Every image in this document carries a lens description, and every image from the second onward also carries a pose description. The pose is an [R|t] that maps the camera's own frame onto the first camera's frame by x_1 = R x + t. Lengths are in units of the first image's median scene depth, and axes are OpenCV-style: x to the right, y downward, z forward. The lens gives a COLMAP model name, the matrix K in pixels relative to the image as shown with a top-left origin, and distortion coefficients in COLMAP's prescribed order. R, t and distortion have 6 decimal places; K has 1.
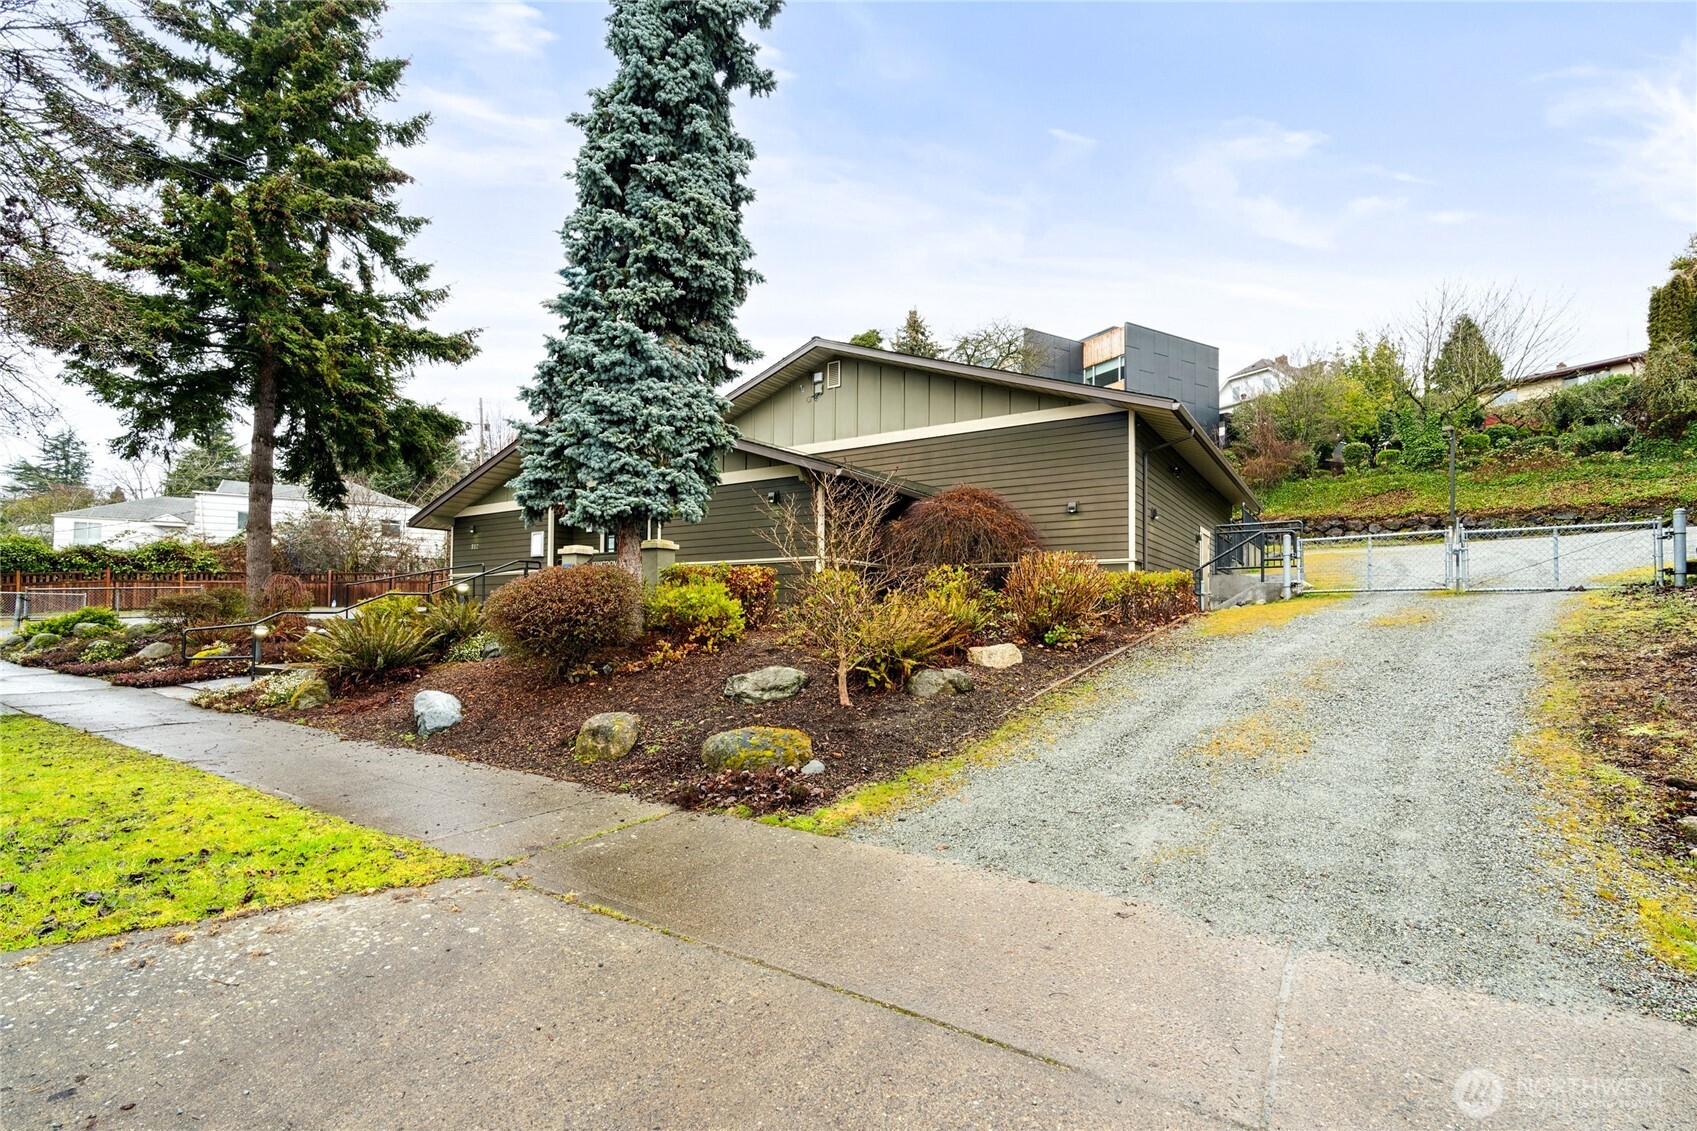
lens RADIAL K [[777.2, 0, 853.0], [0, 777.2, 569.7], [0, 0, 1]] dist [0.000070, 0.000285]
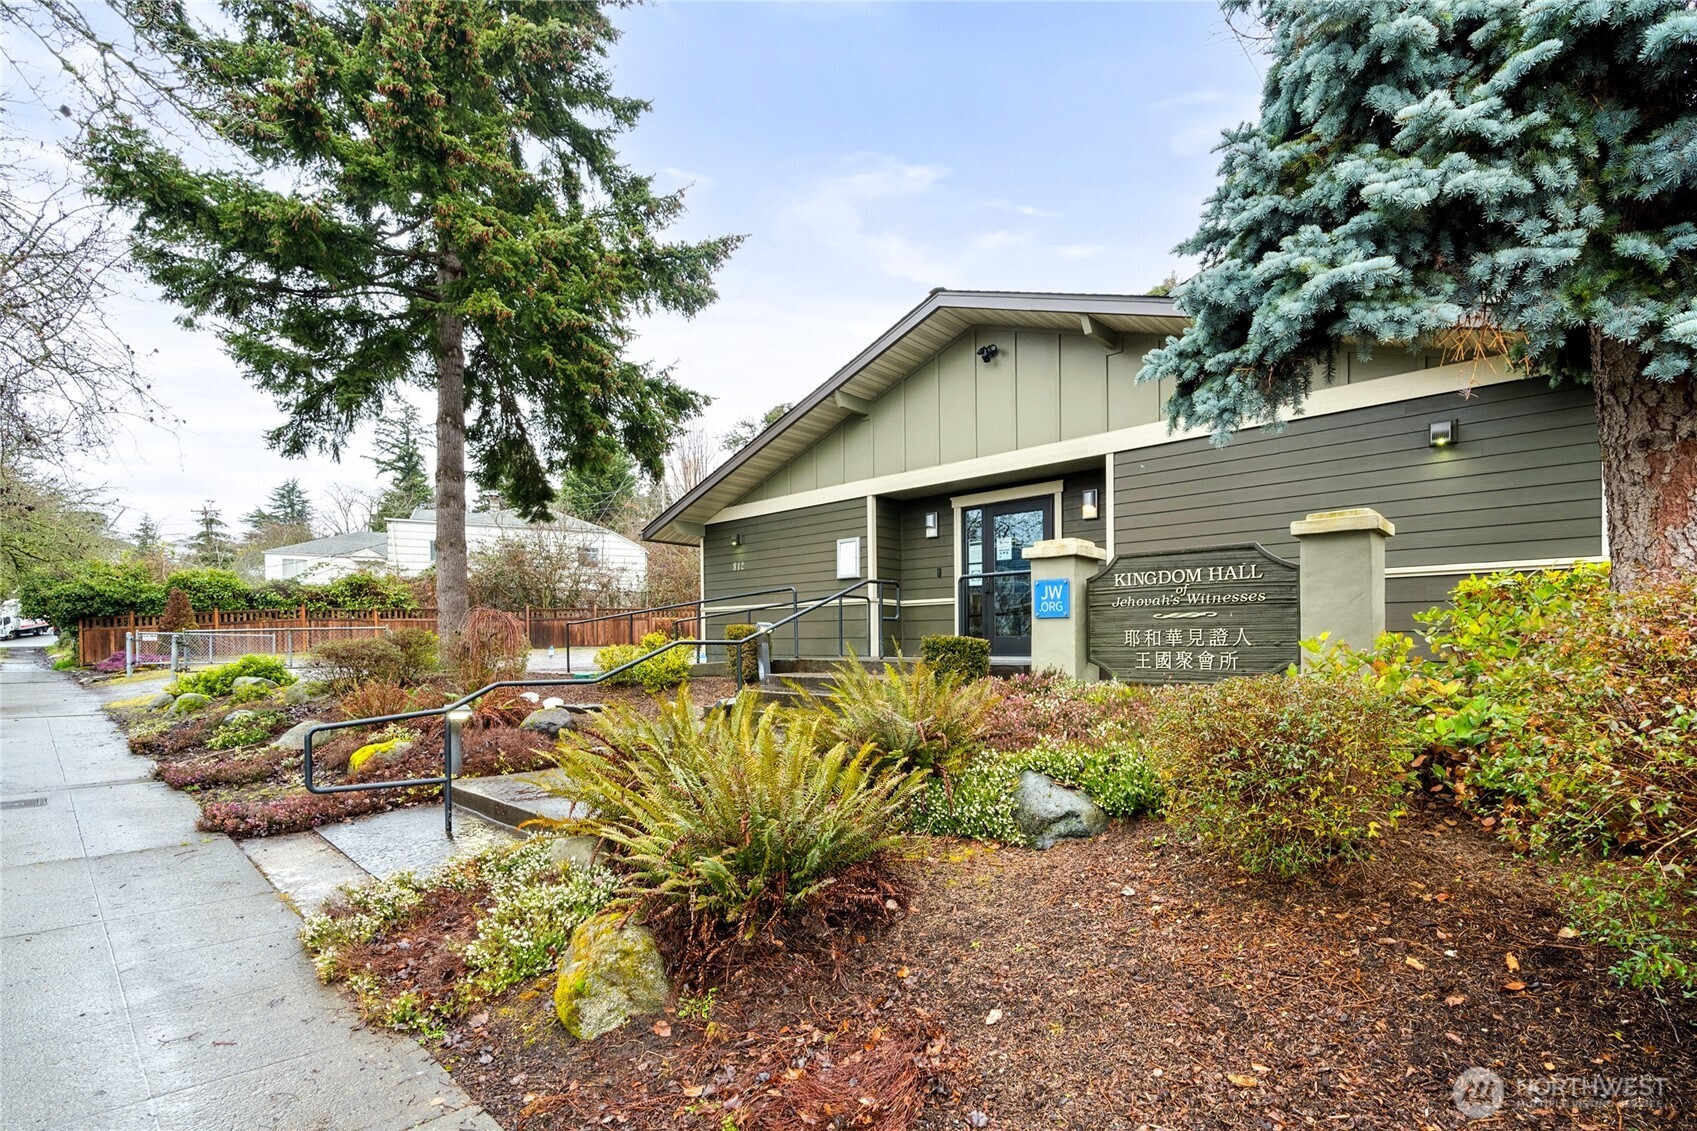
lens RADIAL K [[799.2, 0, 868.2], [0, 799.2, 658.2], [0, 0, 1]] dist [-0.000965, -0.000323]
pose [[0.984559, 0.003845, -0.175010, -0.221286], [0.007954, 0.997743, 0.066670, 0.003954], [0.174871, -0.067032, 0.982307, 0.291365]]
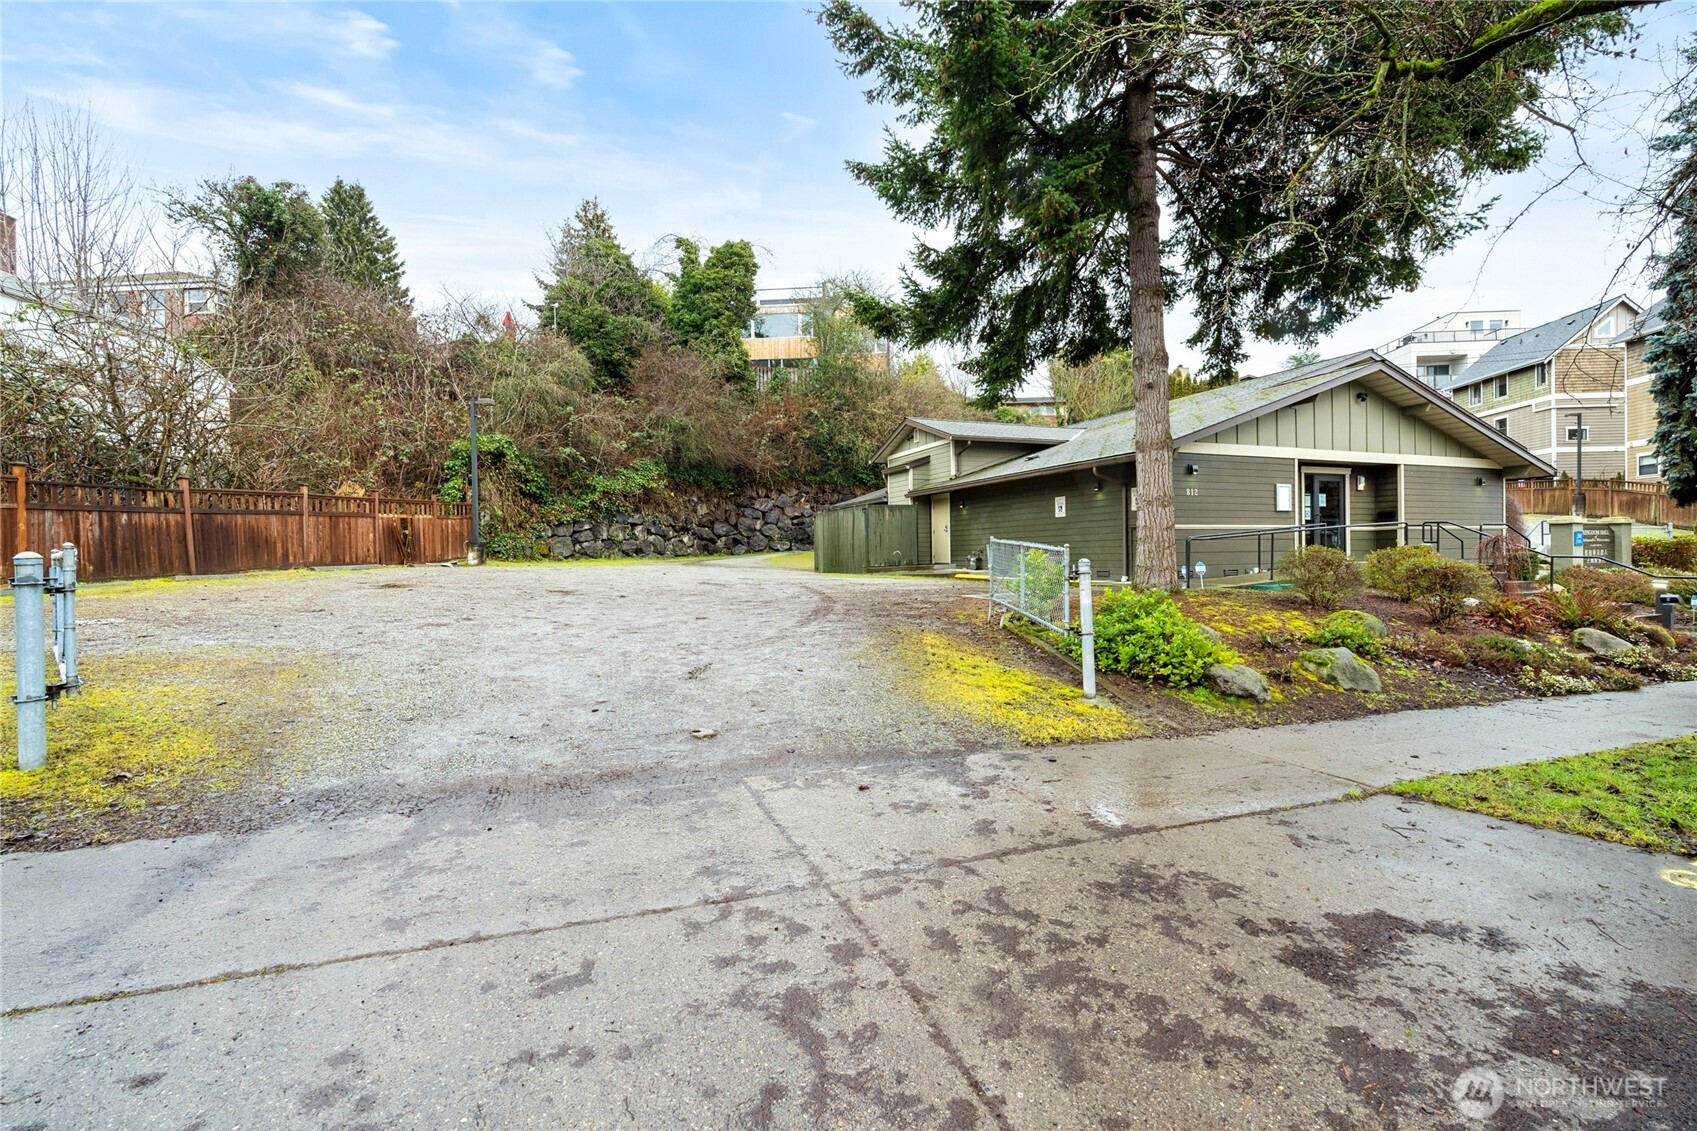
lens RADIAL K [[740.7, 0, 882.4], [0, 740.7, 581.2], [0, 0, 1]] dist [-0.000417, -0.000274]
pose [[0.560281, -0.041042, 0.827285, -1.079604], [-0.037473, 0.996493, 0.074814, 0.015062], [-0.827455, -0.072918, 0.556778, 0.688695]]
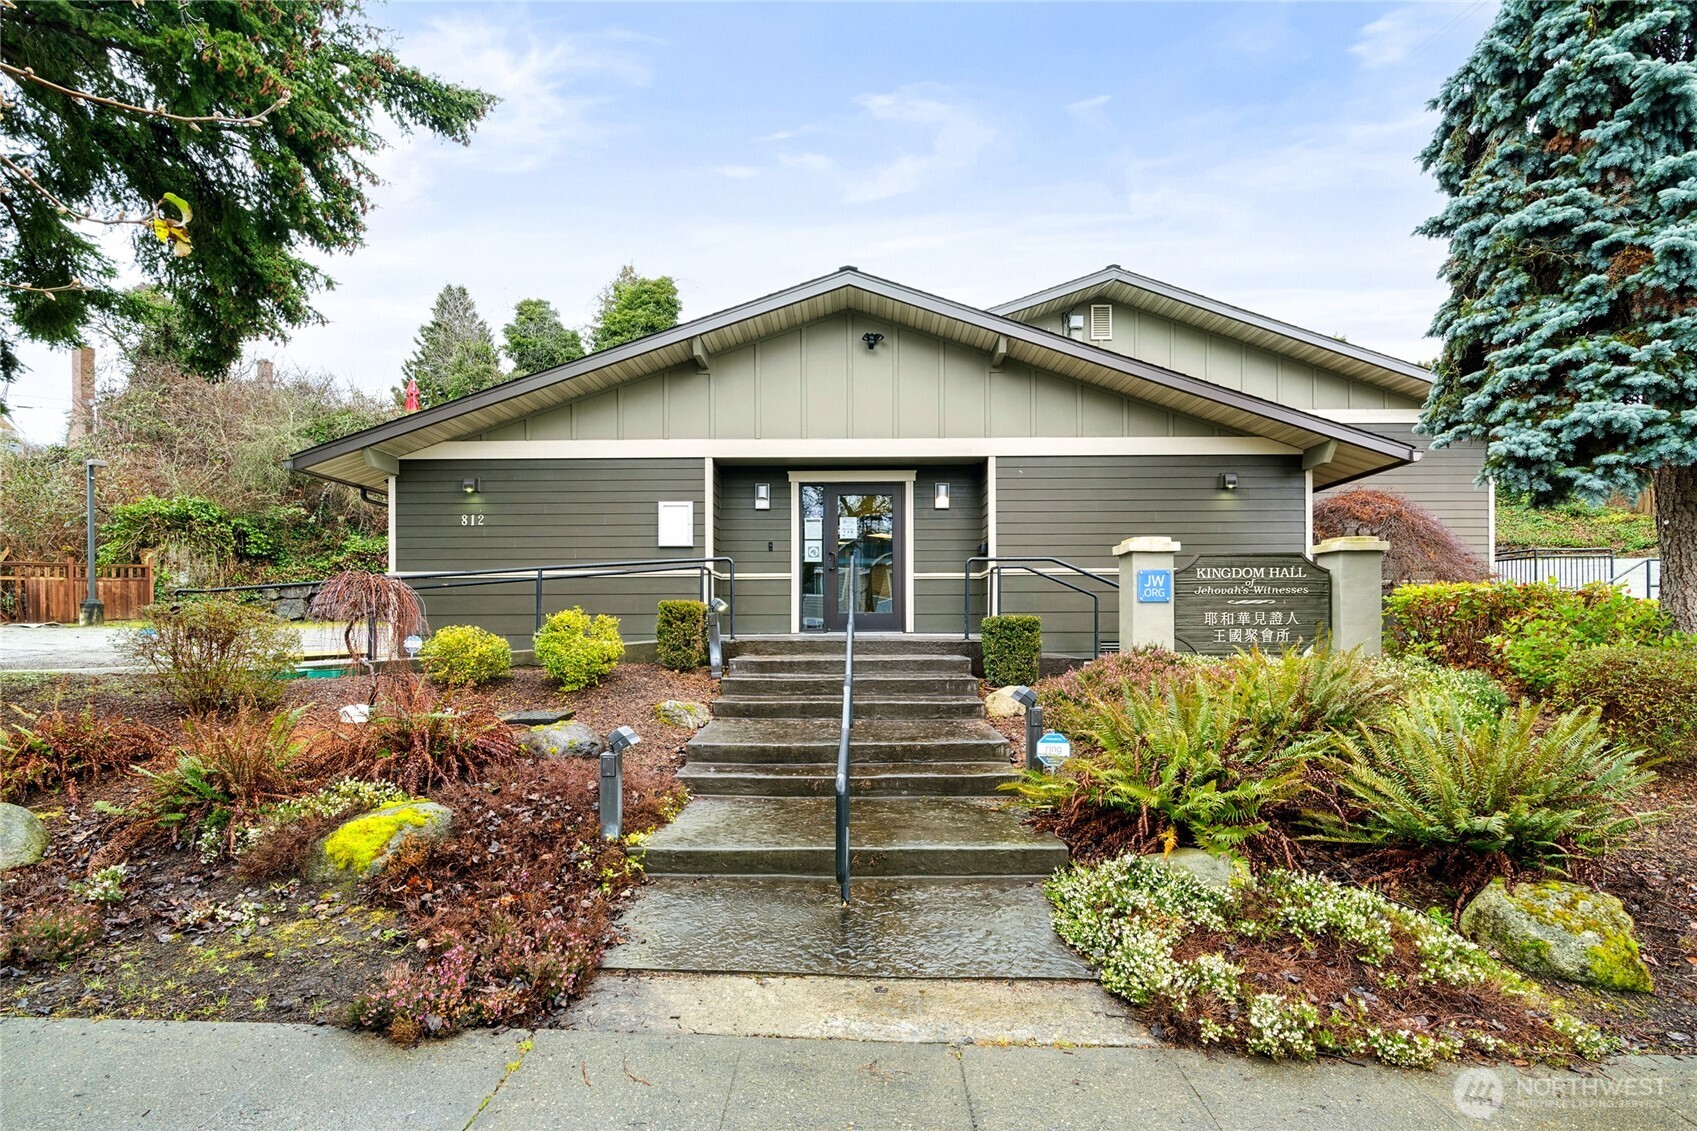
lens RADIAL K [[784.9, 0, 846.6], [0, 784.9, 609.2], [0, 0, 1]] dist [0.000171, 0.000259]
pose [[0.837060, 0.000008, 0.547111, -0.471826], [-0.025422, 0.998920, 0.038880, 0.002599], [-0.546520, -0.046453, 0.836157, 0.366242]]
